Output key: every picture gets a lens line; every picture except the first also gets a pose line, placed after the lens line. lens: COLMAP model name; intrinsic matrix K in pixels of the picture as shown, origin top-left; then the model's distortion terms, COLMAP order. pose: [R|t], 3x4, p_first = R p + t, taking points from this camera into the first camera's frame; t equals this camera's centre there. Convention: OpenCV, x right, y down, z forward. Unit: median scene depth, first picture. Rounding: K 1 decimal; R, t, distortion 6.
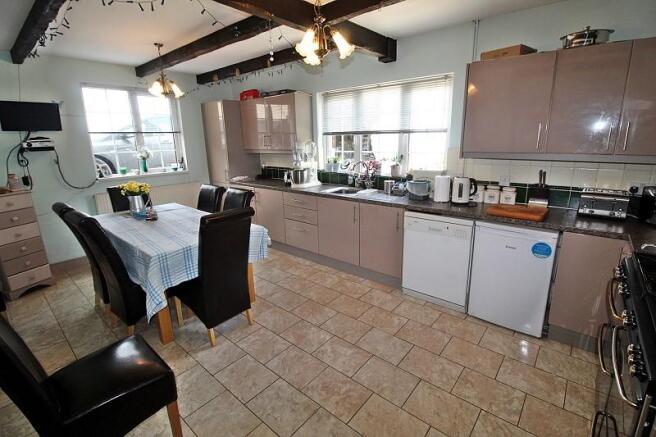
lens RADIAL K [[308.7, 0, 333.0], [0, 308.7, 215.4], [0, 0, 1]] dist [-0.008775, -0.004346]
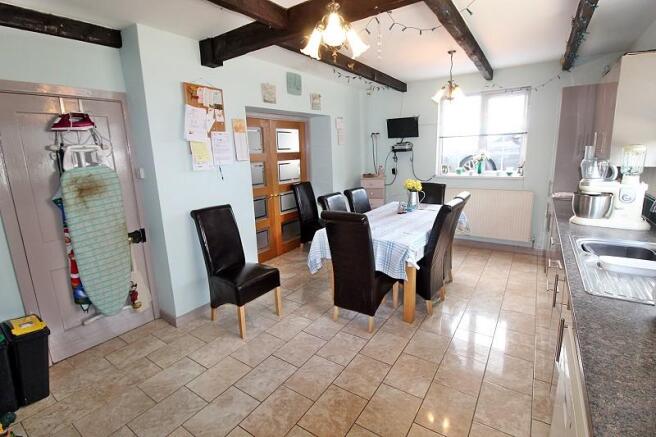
lens RADIAL K [[308.7, 0, 330.1], [0, 308.7, 211.5], [0, 0, 1]] dist [-0.008775, -0.004346]
pose [[0.094546, 0.206883, -0.973787, 0.441151], [-0.210798, 0.960148, 0.183519, -0.125511], [0.972947, 0.187921, 0.134389, 0.488037]]
